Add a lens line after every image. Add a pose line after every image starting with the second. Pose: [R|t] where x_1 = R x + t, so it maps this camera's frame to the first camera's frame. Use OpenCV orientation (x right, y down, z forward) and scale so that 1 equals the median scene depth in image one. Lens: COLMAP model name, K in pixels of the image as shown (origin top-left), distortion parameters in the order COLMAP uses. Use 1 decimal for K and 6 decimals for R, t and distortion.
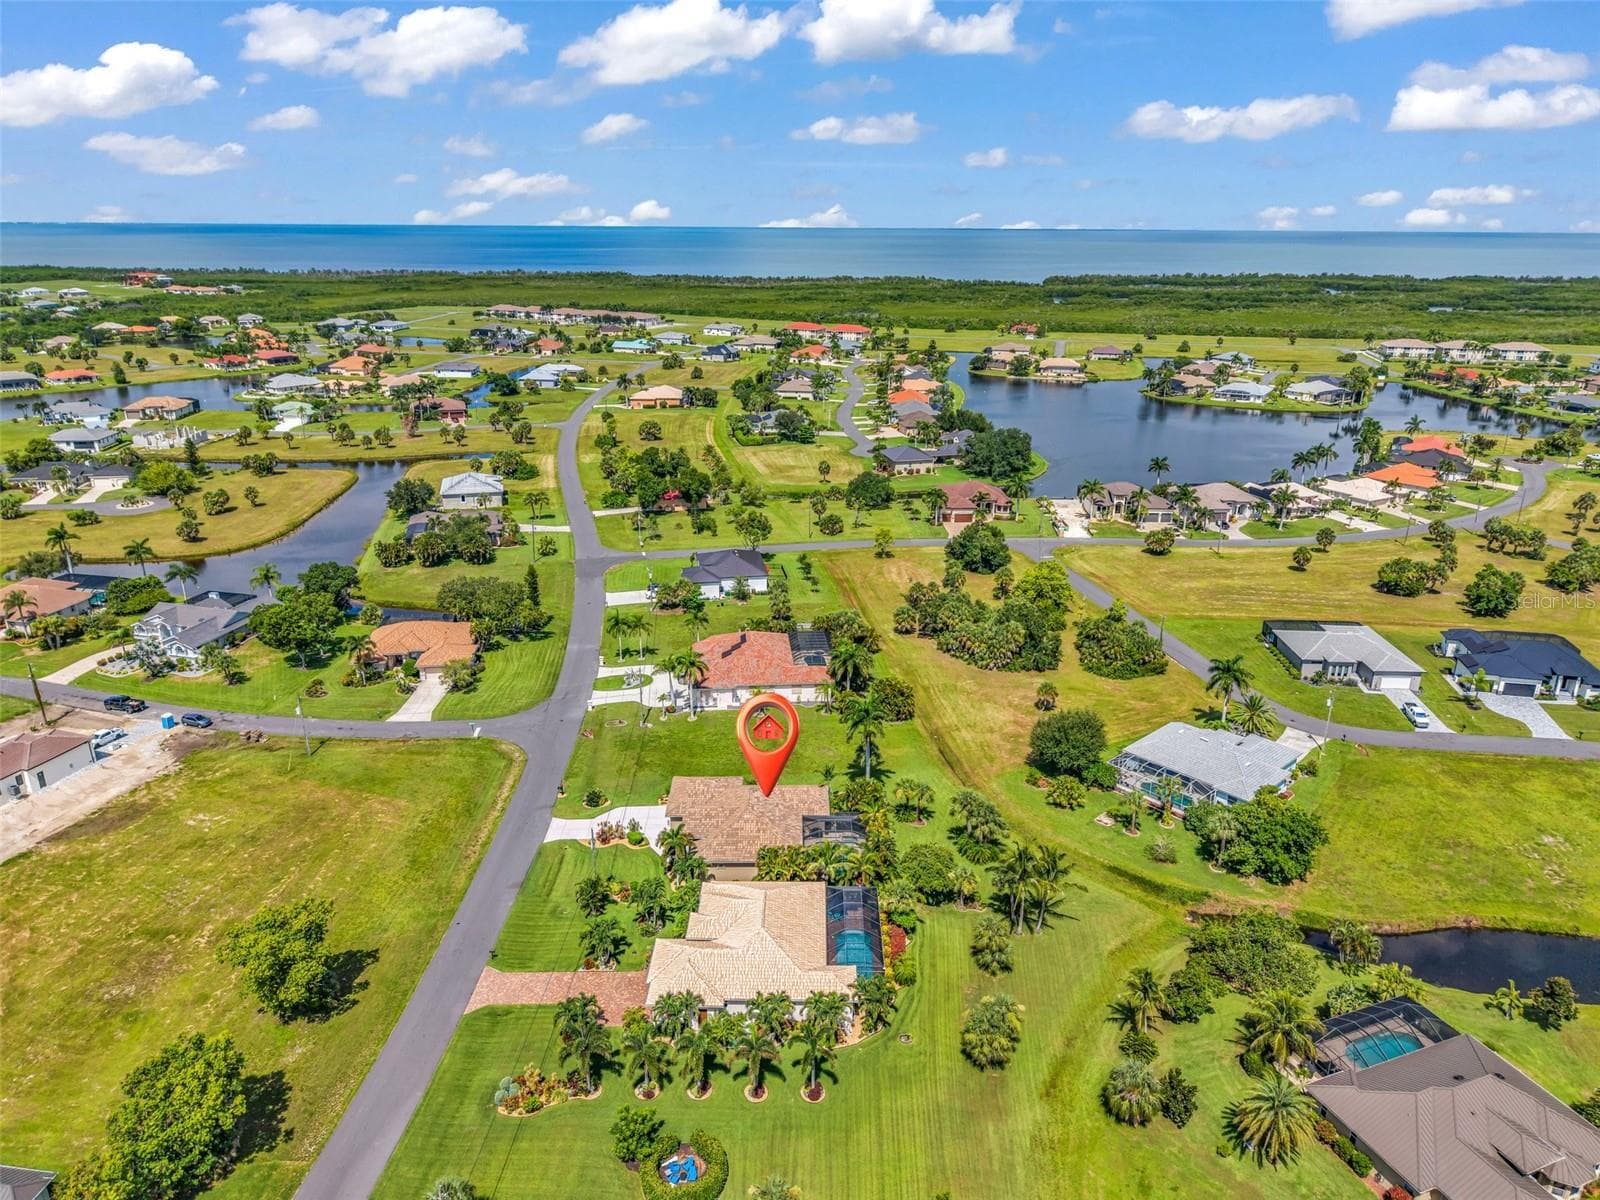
lens RADIAL K [[1053.8, 0, 798.6], [0, 1053.8, 630.2], [0, 0, 1]] dist [0.053038, -0.066522]
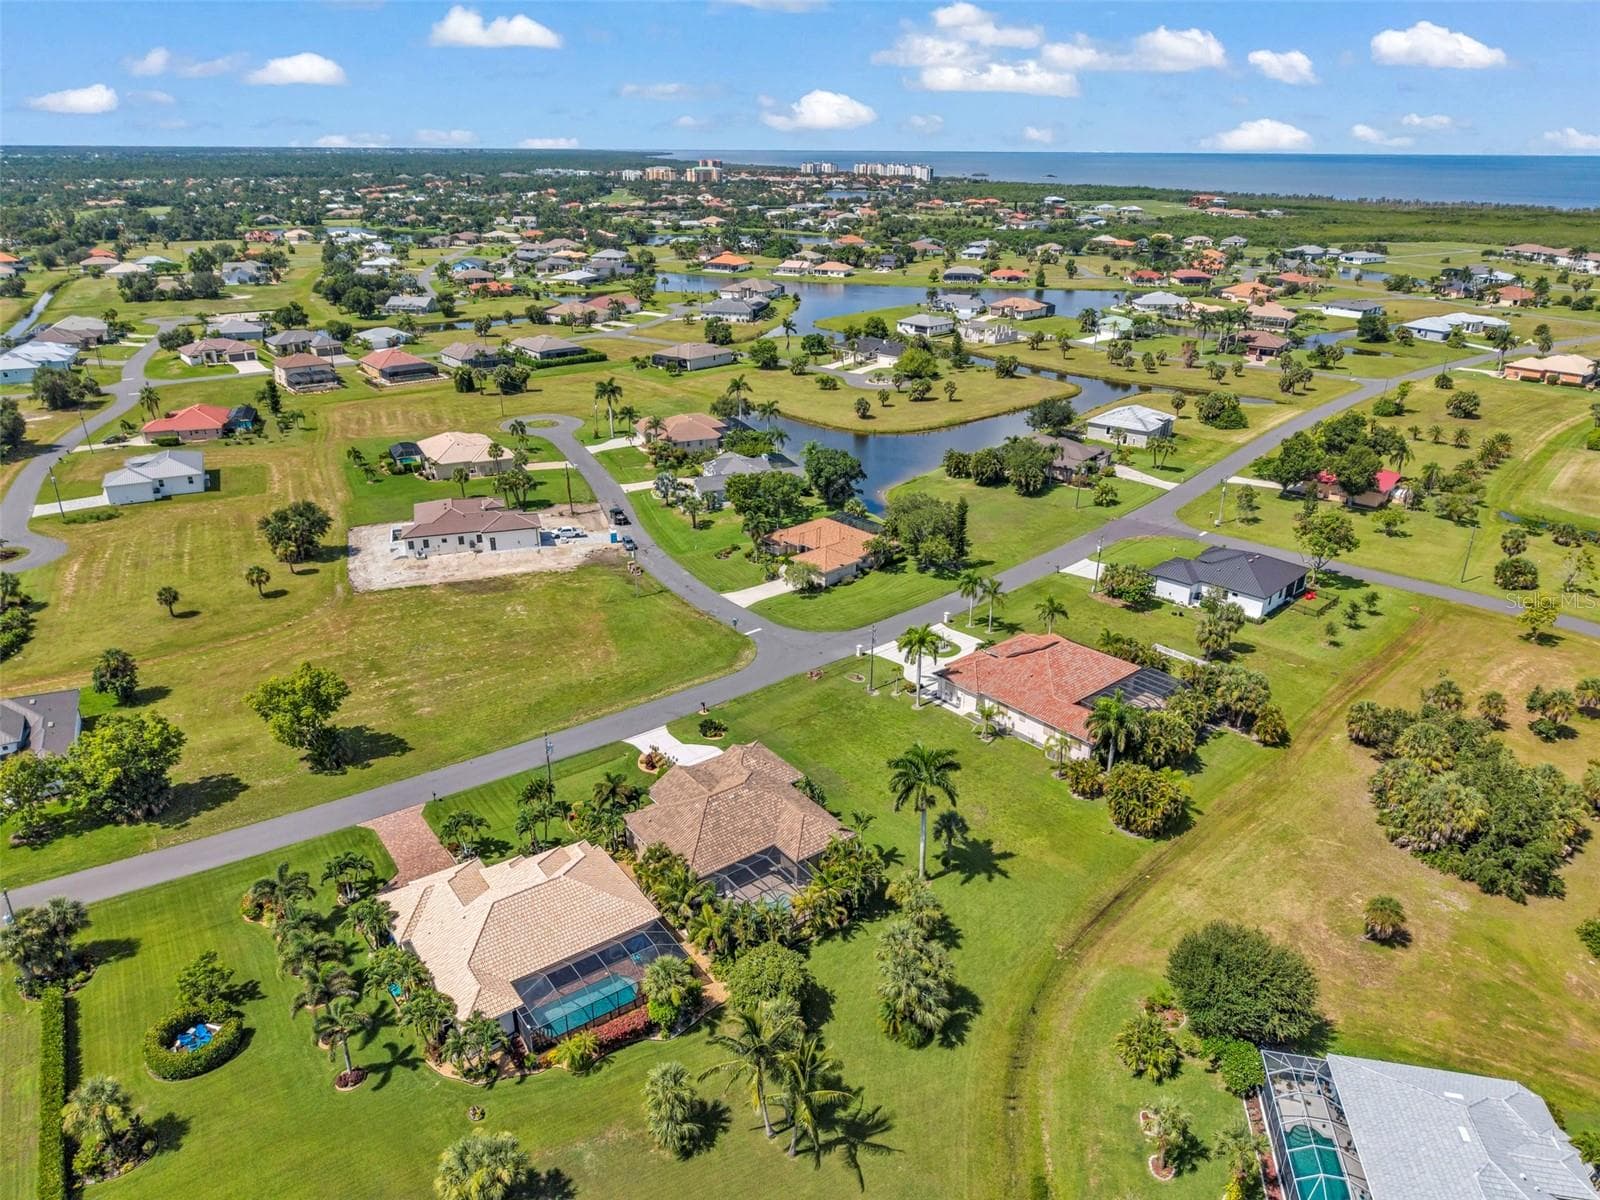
lens RADIAL K [[1068.0, 0, 797.7], [0, 1068.0, 604.2], [0, 0, 1]] dist [0.043528, -0.049951]
pose [[0.594518, 0.316568, -0.739144, 0.243756], [-0.294062, 0.941161, 0.166565, -0.057330], [0.748382, 0.118328, 0.652627, 0.213386]]
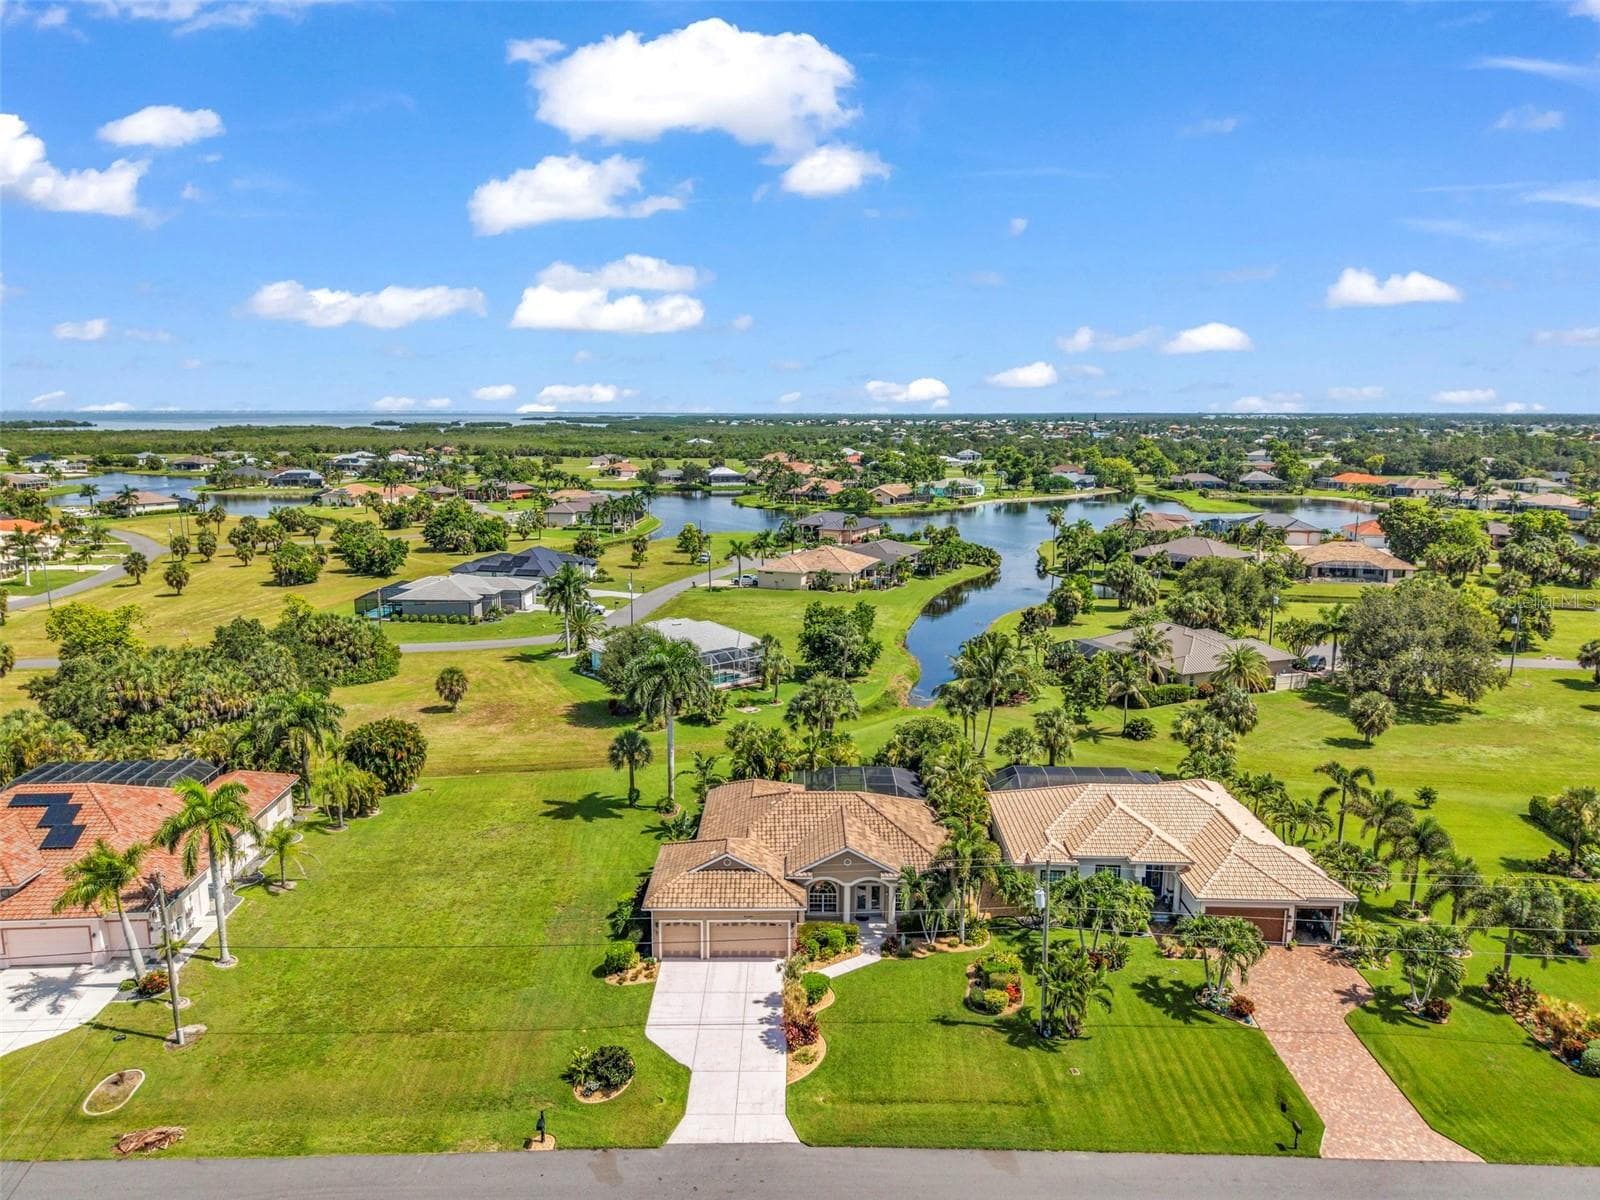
lens RADIAL K [[1071.3, 0, 797.2], [0, 1071.3, 603.2], [0, 0, 1]] dist [0.027516, -0.023255]
pose [[0.012000, -0.181936, 0.983237, -0.260632], [0.357726, 0.919011, 0.165686, -0.014641], [-0.933750, 0.349741, 0.076111, 0.411980]]
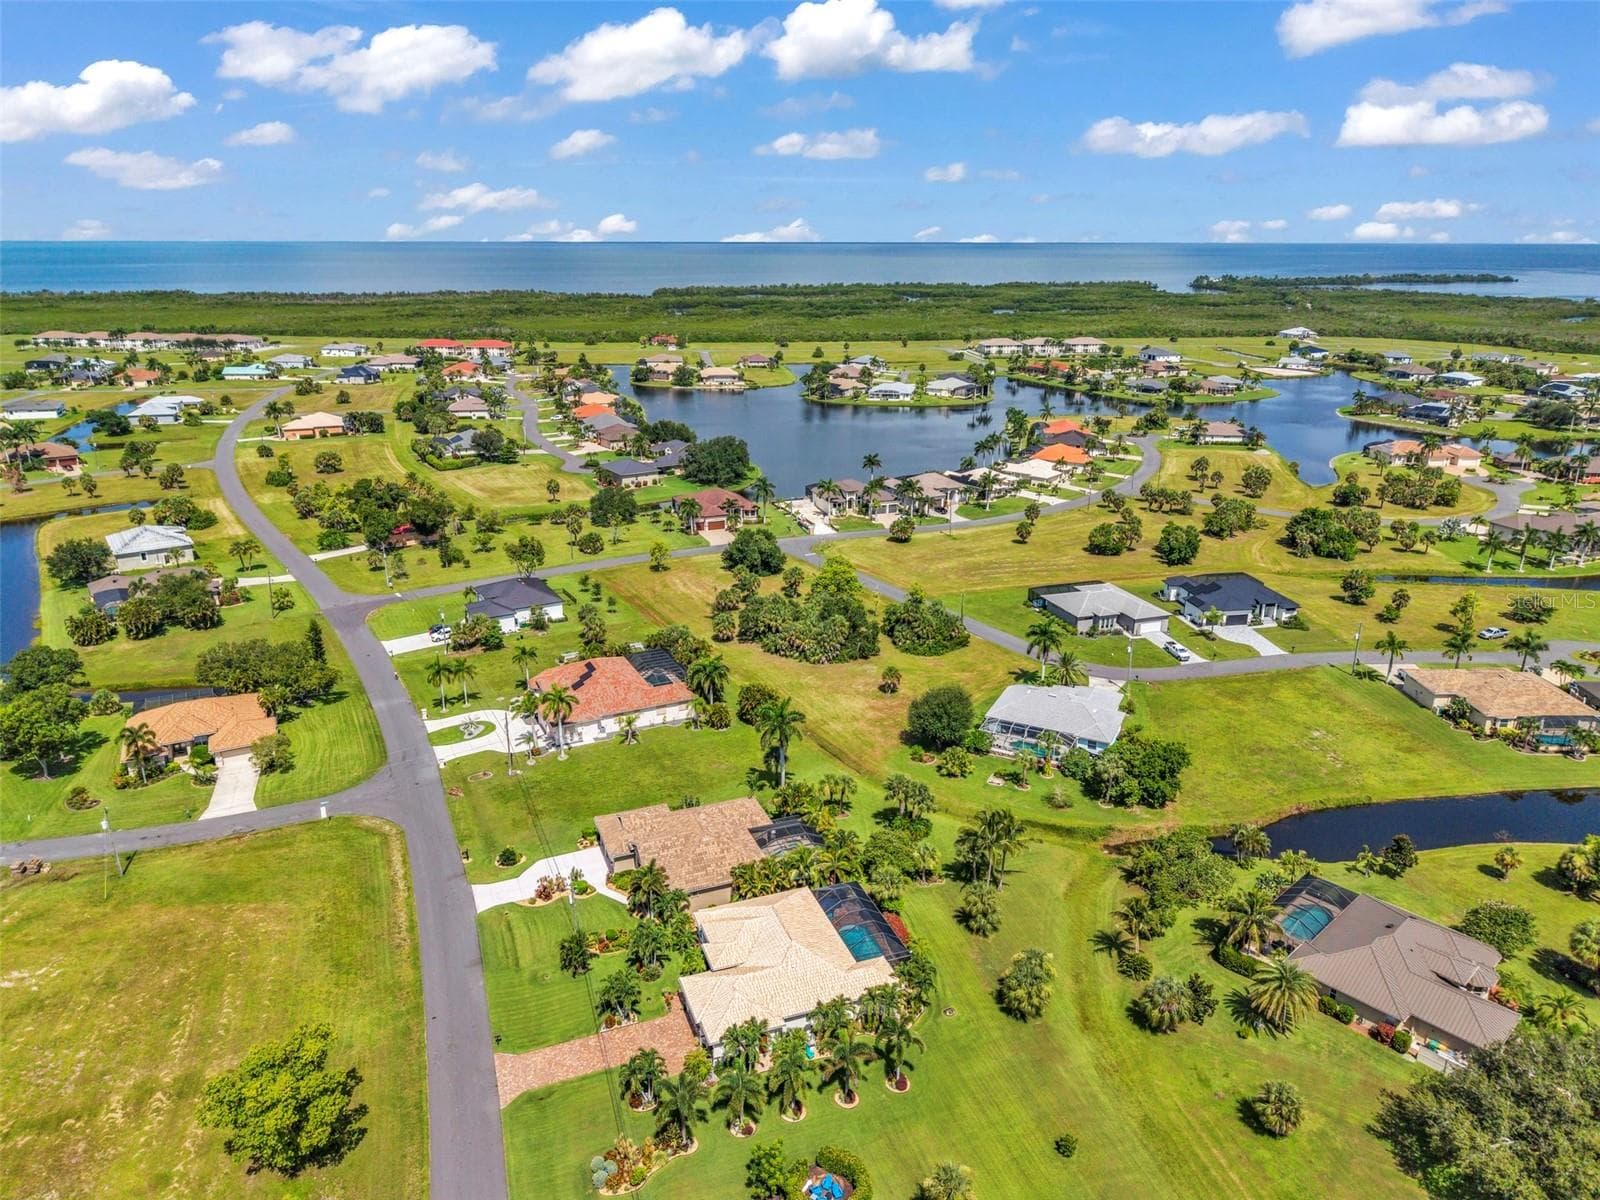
lens RADIAL K [[1053.8, 0, 798.6], [0, 1053.8, 630.2], [0, 0, 1]] dist [0.053038, -0.066522]
pose [[0.932251, -0.126651, 0.338921, -0.118754], [0.130277, 0.991403, 0.012130, -0.007160], [-0.337544, 0.032846, 0.940737, 0.018055]]
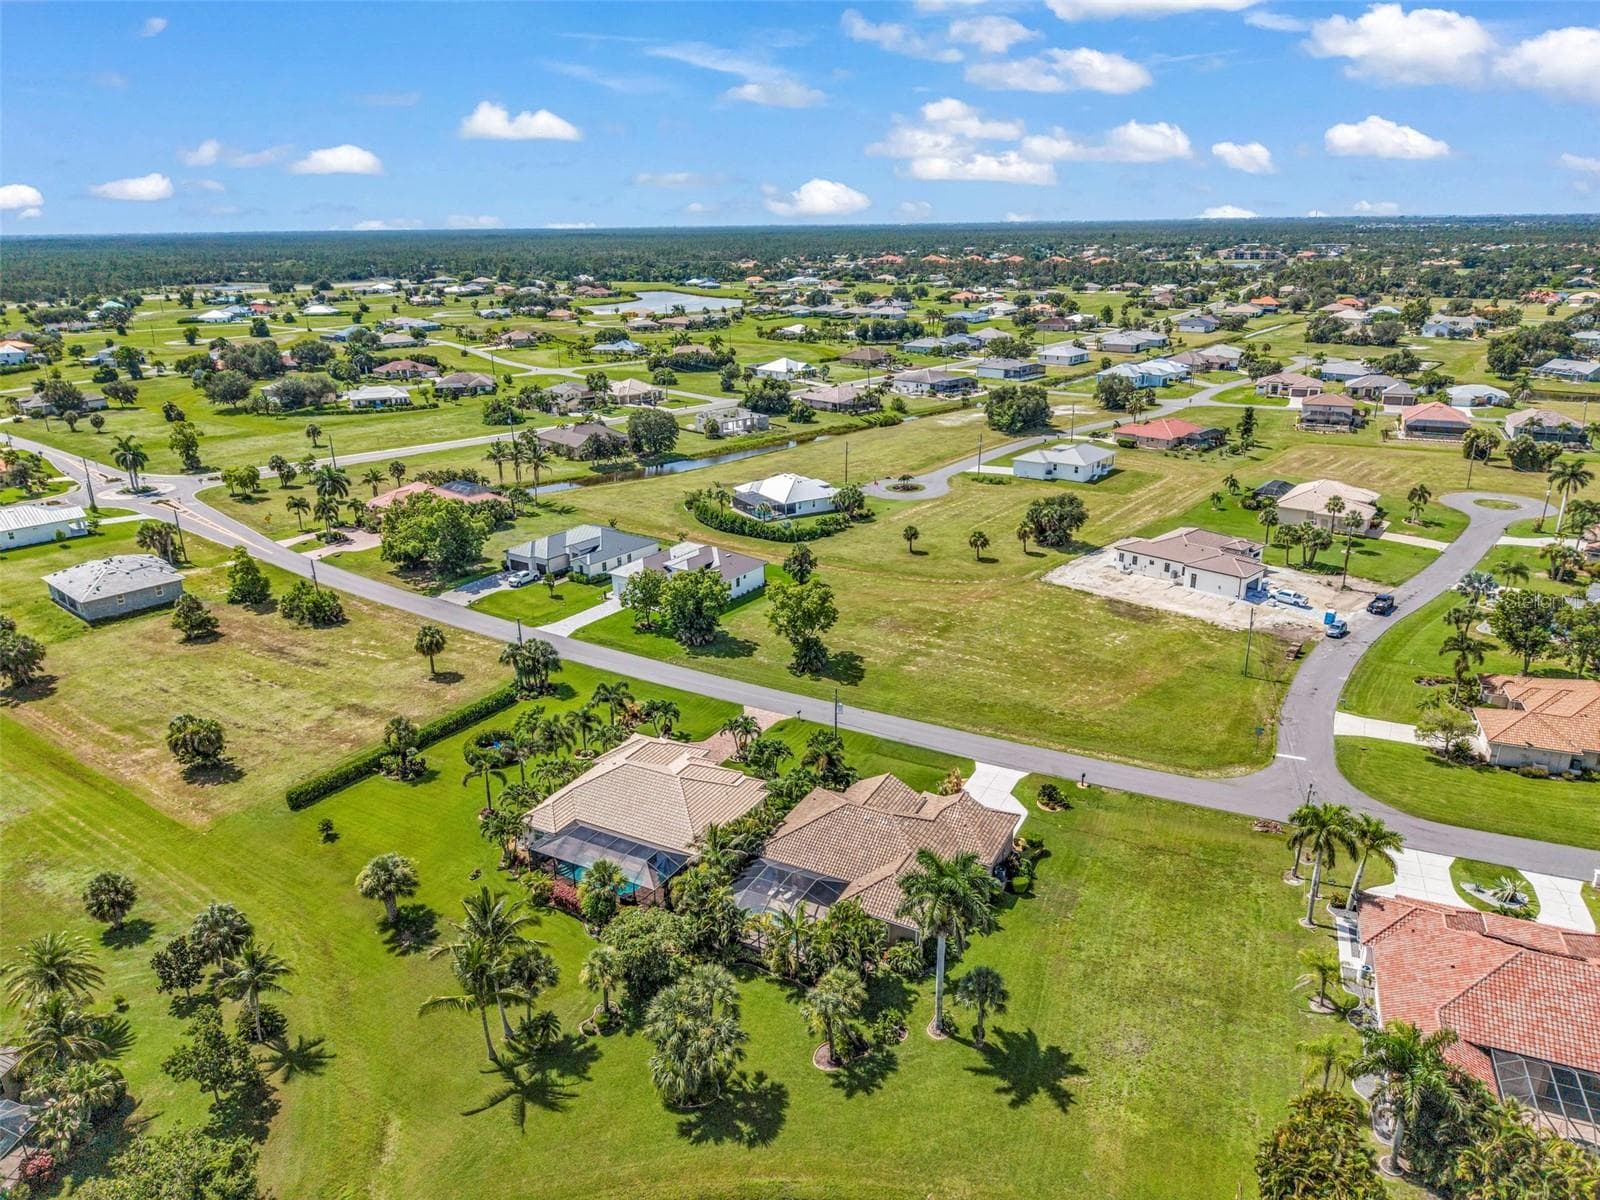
lens RADIAL K [[1055.0, 0, 808.2], [0, 1055.0, 630.4], [0, 0, 1]] dist [0.075393, -0.096952]
pose [[-0.467441, 0.317345, -0.825100, 0.238581], [-0.310046, 0.815209, 0.489190, -0.128545], [0.827871, 0.484486, -0.282671, 0.494701]]
